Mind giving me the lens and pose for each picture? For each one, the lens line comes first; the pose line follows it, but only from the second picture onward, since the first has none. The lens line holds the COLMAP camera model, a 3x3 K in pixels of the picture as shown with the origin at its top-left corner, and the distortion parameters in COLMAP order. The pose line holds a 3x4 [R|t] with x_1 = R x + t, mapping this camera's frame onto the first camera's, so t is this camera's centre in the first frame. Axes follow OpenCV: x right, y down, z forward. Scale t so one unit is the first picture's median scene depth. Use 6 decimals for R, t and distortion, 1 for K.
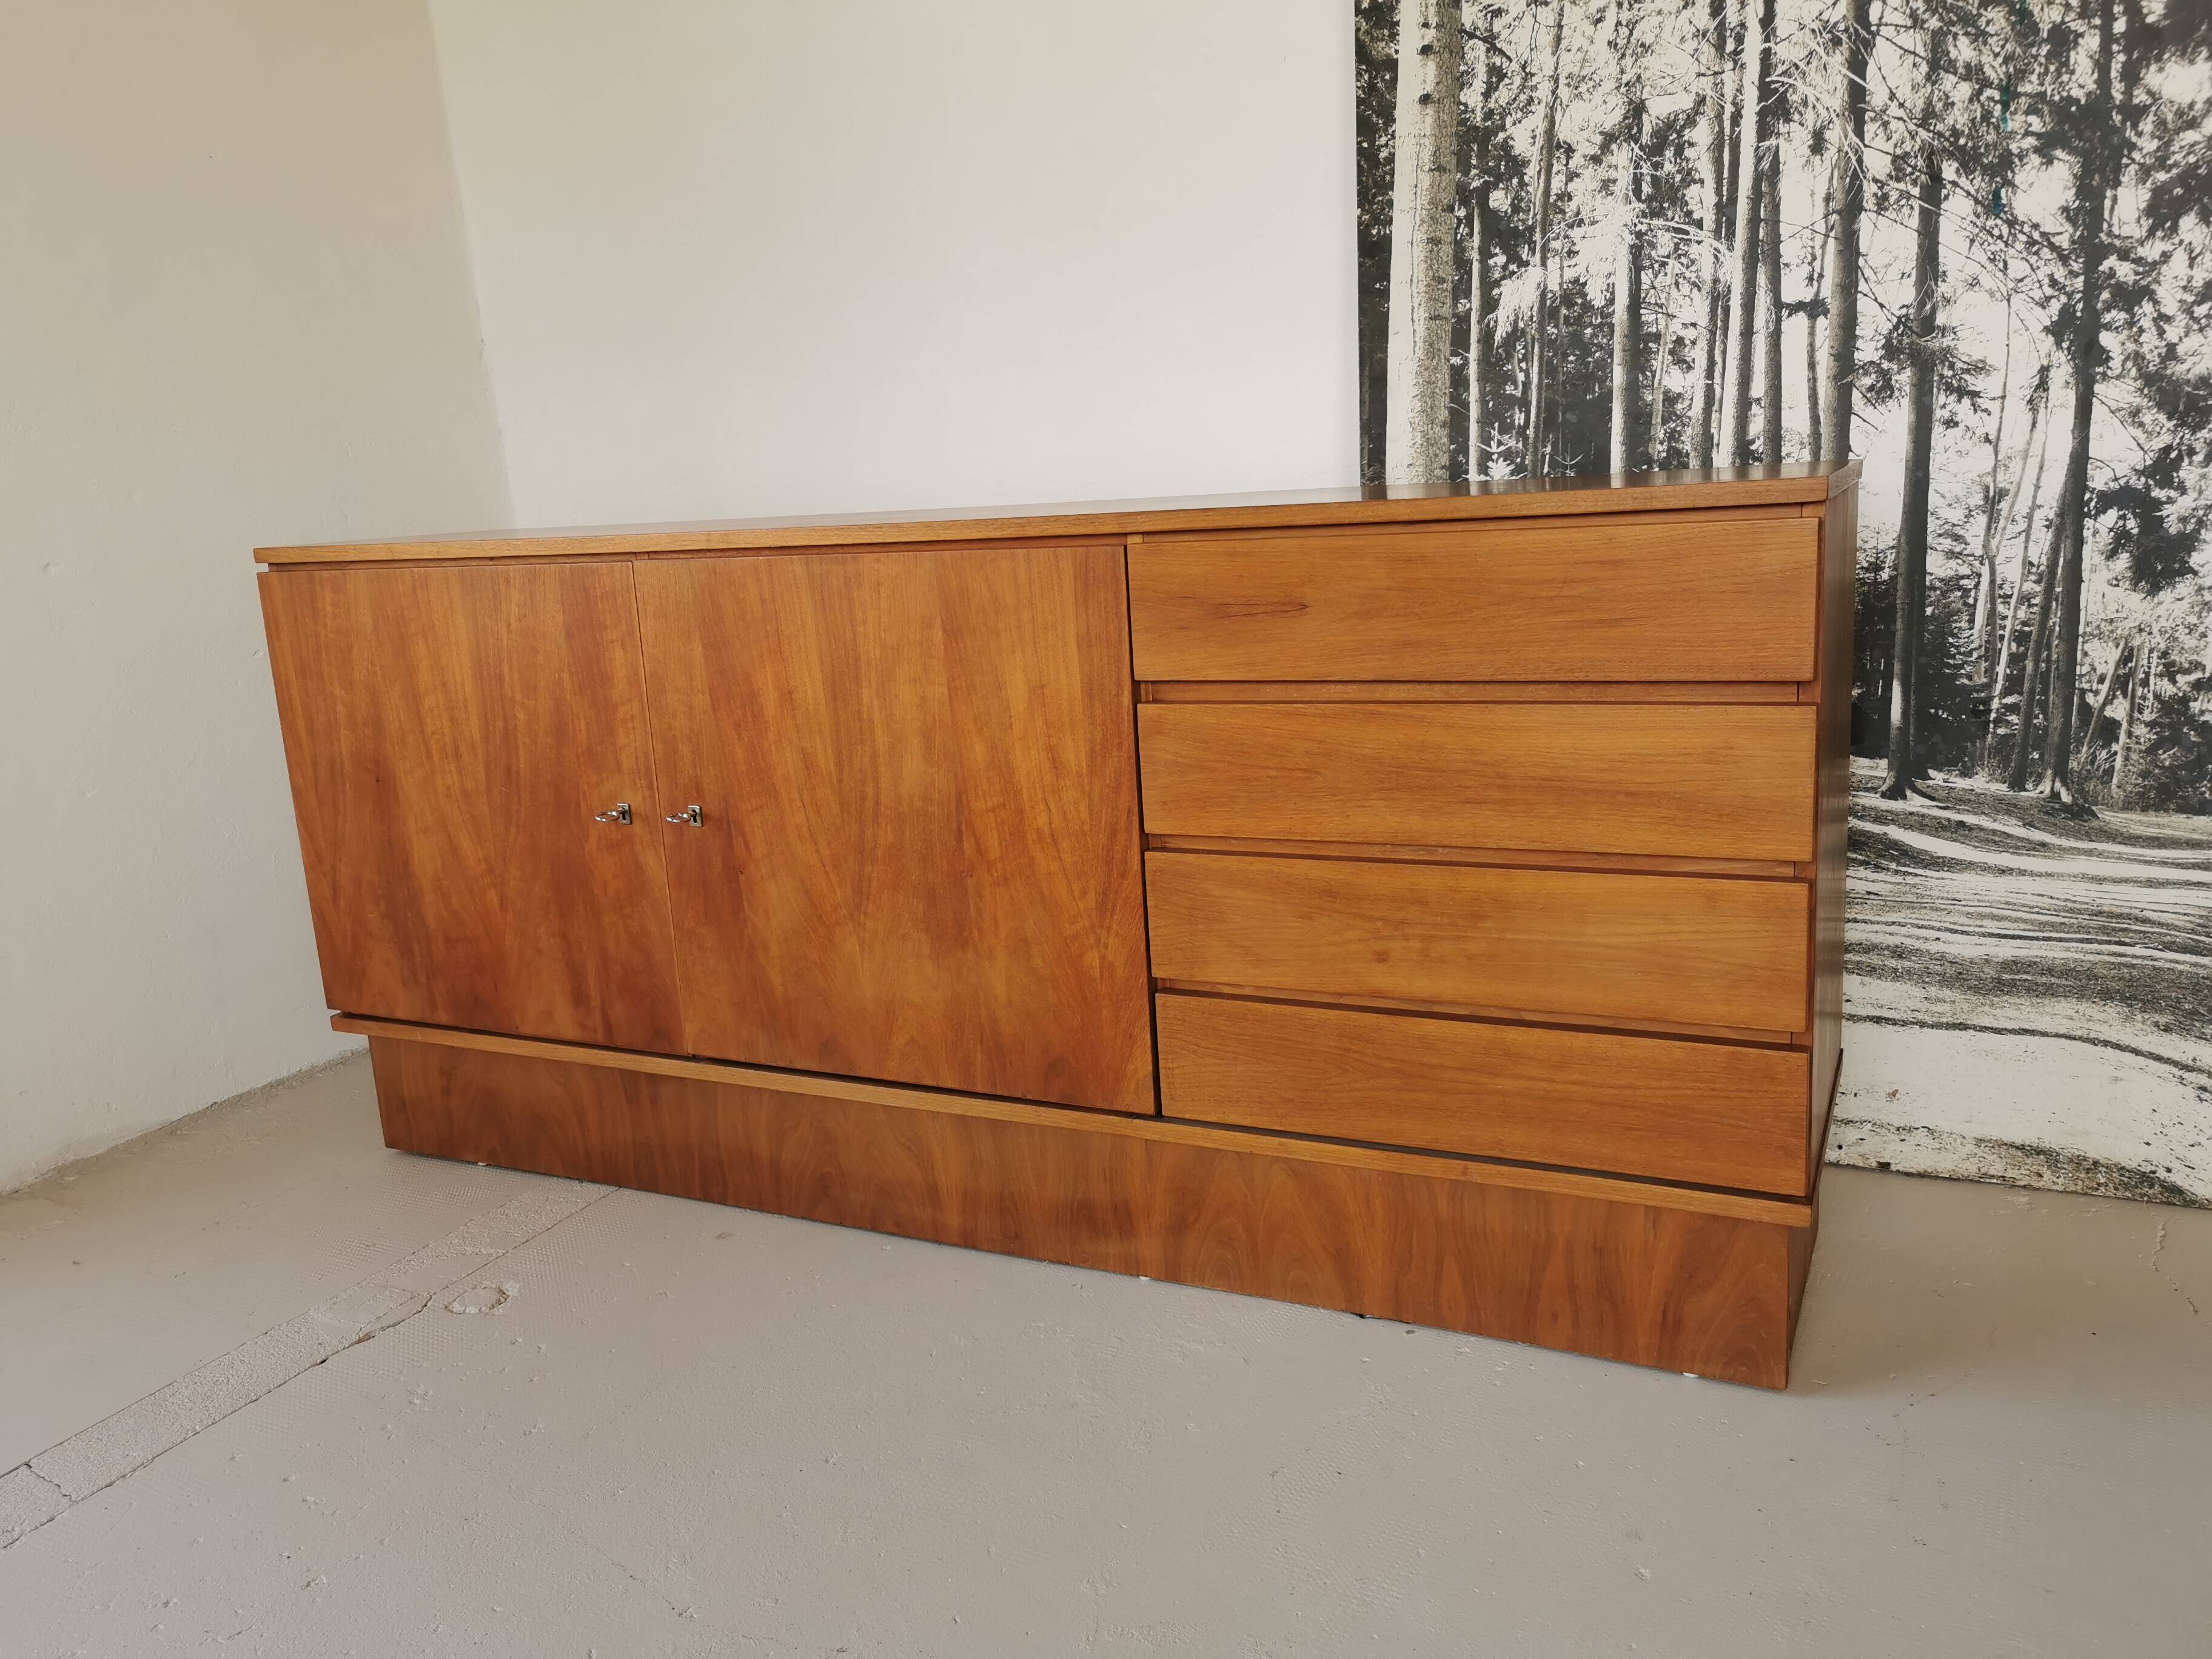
lens RADIAL K [[1688.7, 0, 1106.0], [0, 1688.7, 829.5], [0, 0, 1]] dist [0.071383, -0.101365]
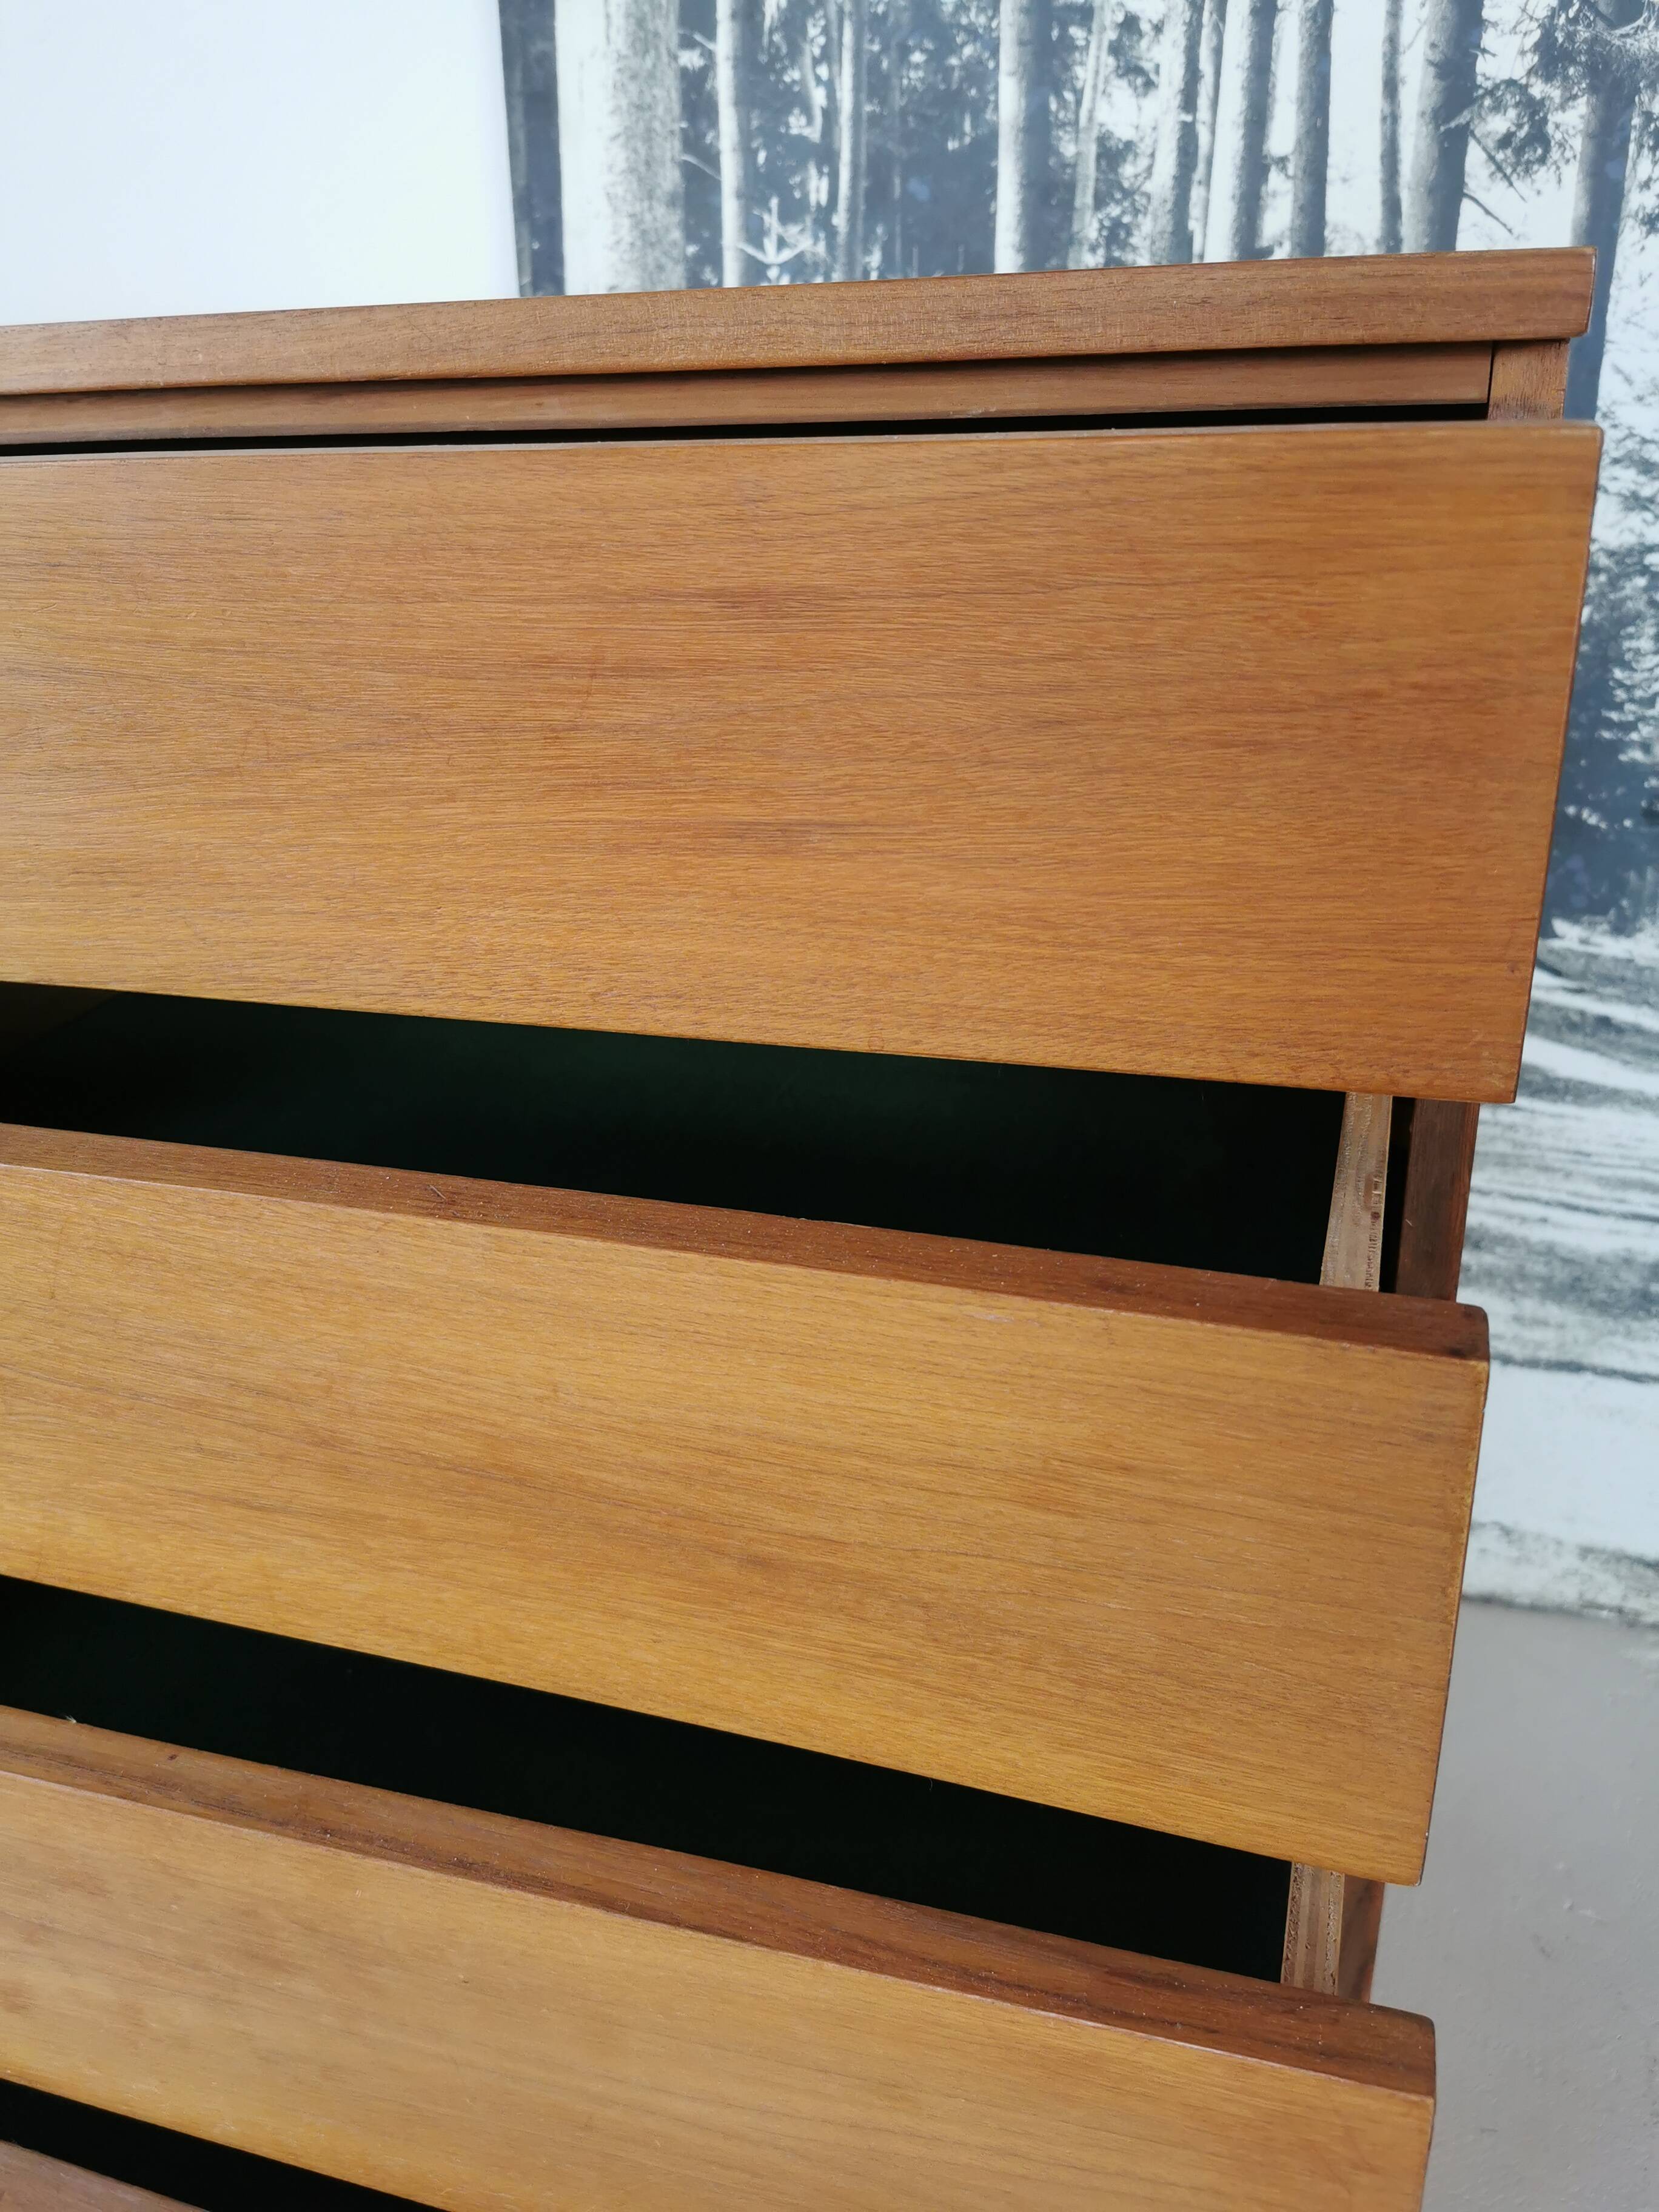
lens RADIAL K [[1860.9, 0, 793.9], [0, 1860.9, 1147.8], [0, 0, 1]] dist [-0.025103, -0.007382]
pose [[0.992179, -0.031581, 0.120761, 0.171465], [0.005992, 0.978400, 0.206634, -0.085731], [-0.124678, -0.204295, 0.970937, 0.449352]]
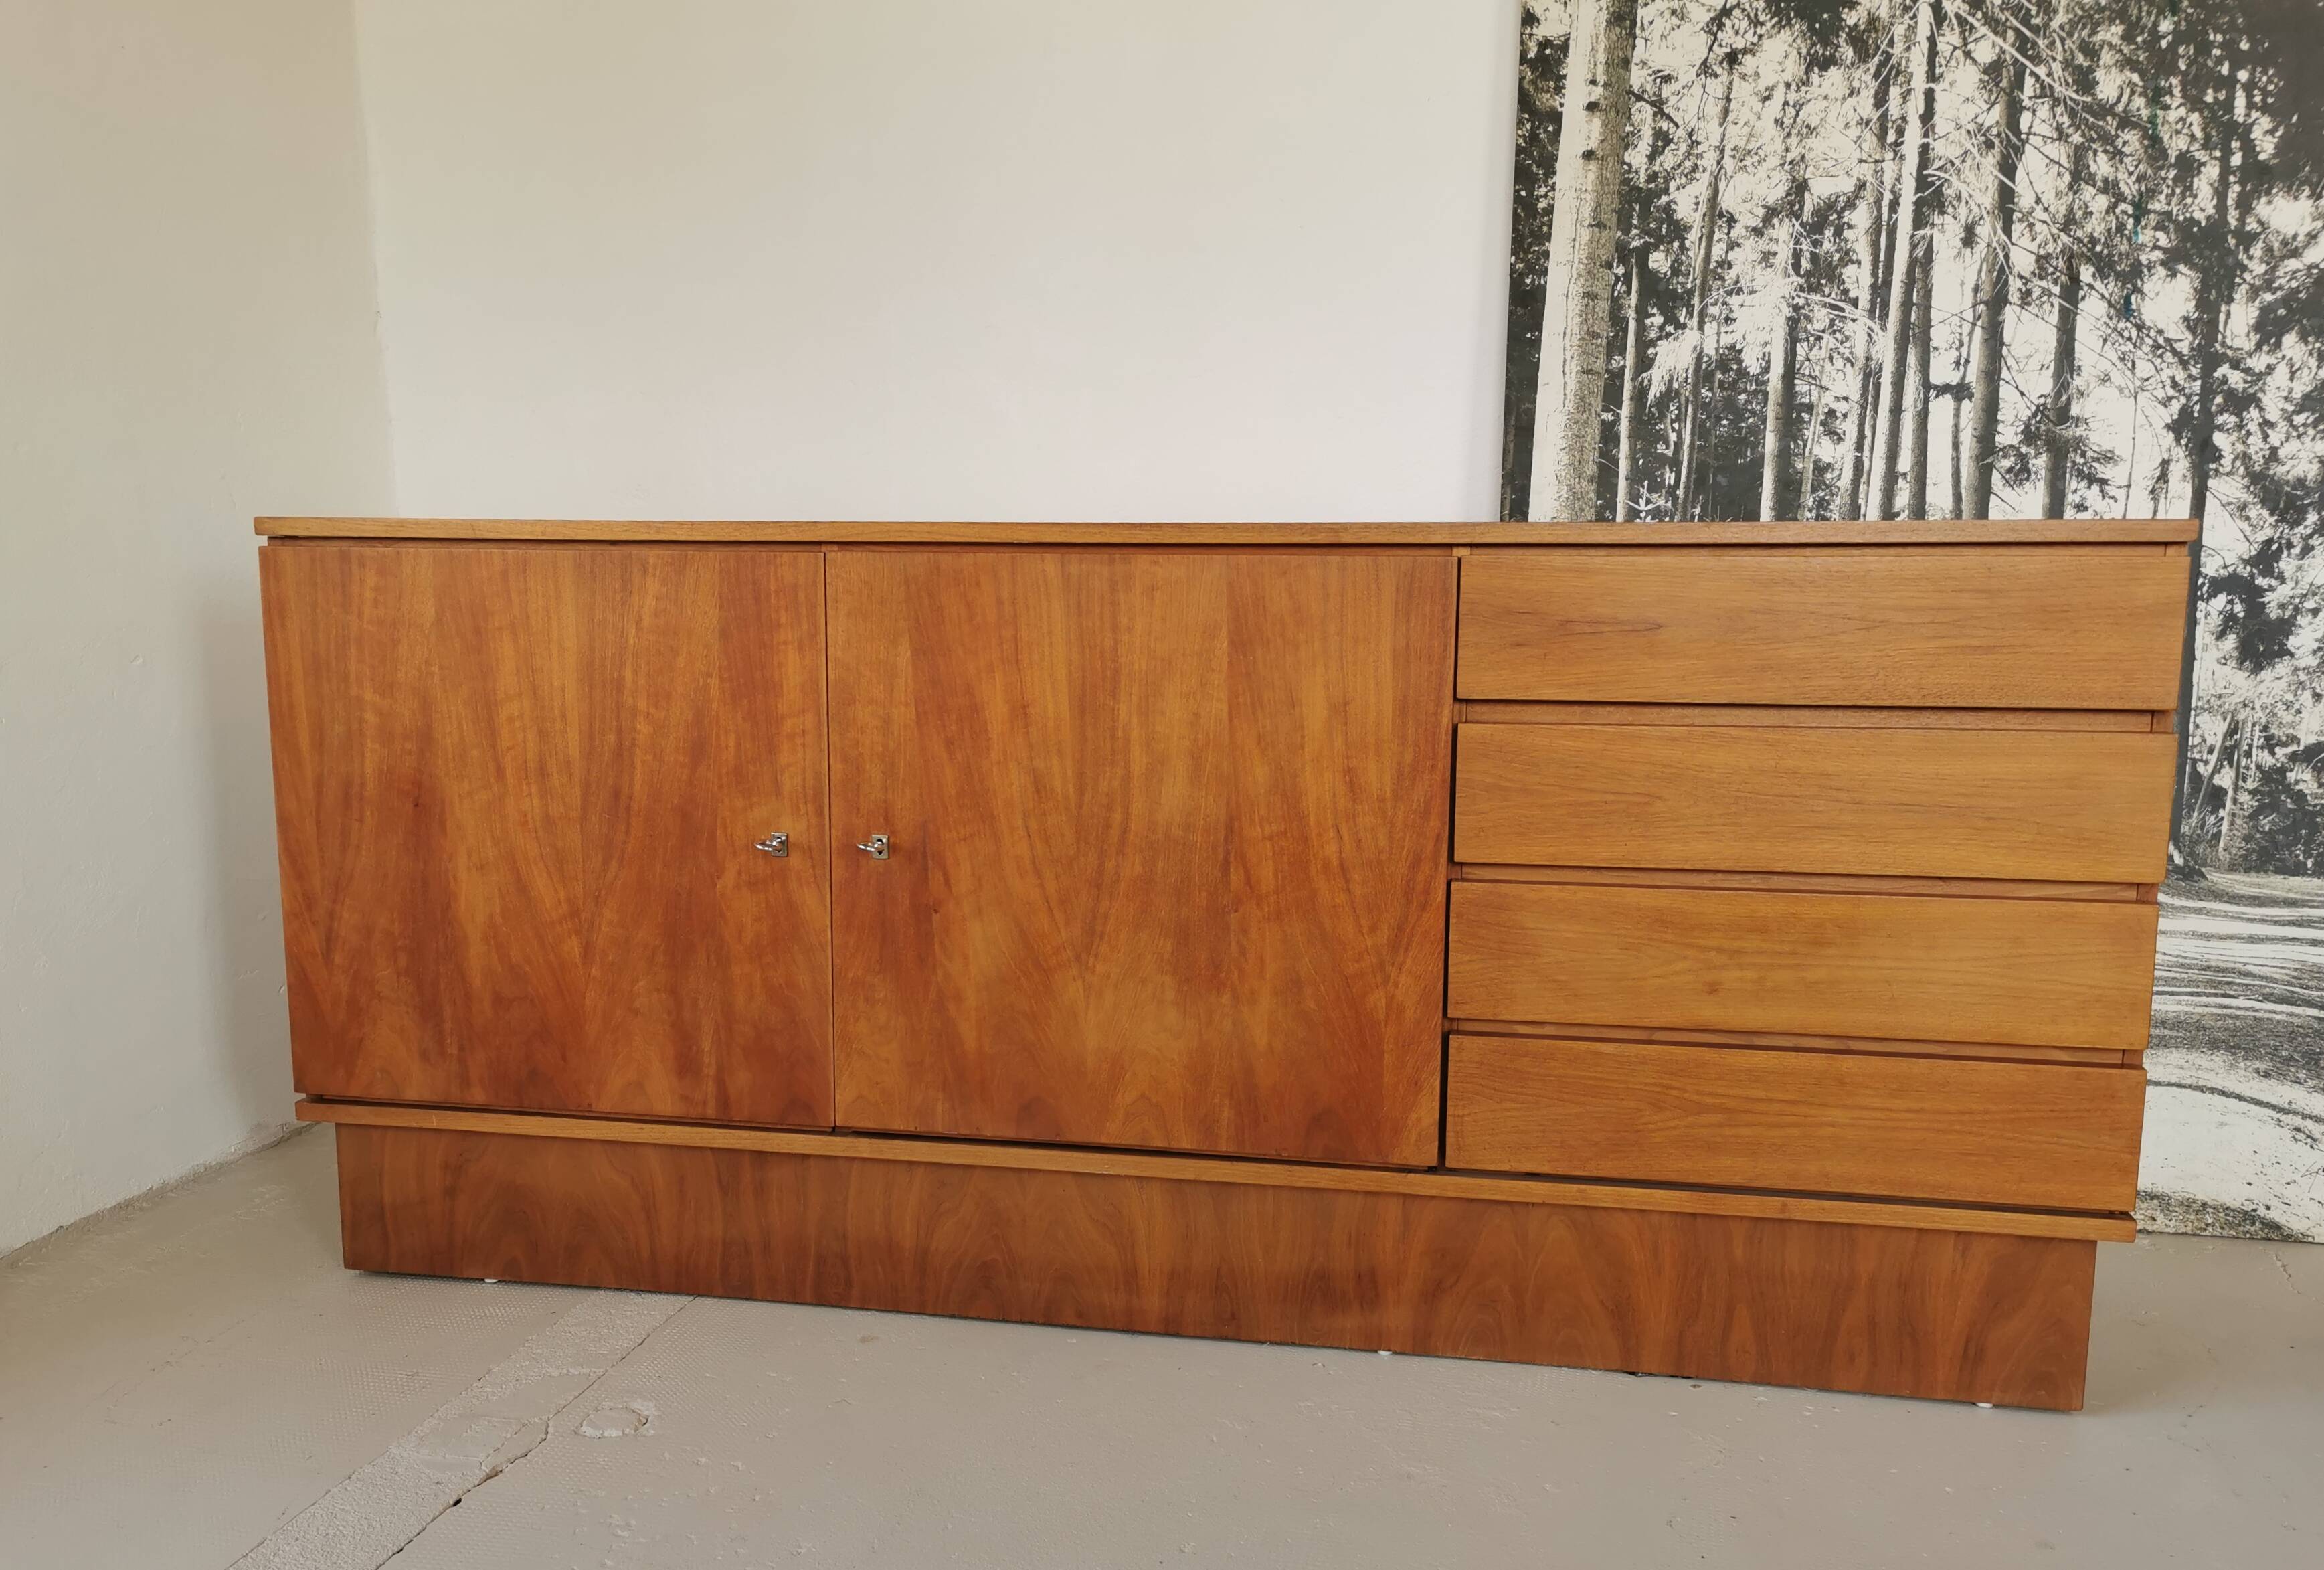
lens RADIAL K [[1836.3, 0, 1158.7], [0, 1836.3, 873.1], [0, 0, 1]] dist [0.096505, -0.147113]
pose [[0.962622, 0.021895, 0.269962, -0.353278], [-0.005659, 0.998135, -0.060776, 0.061500], [-0.270789, 0.056976, 0.960951, 0.047548]]
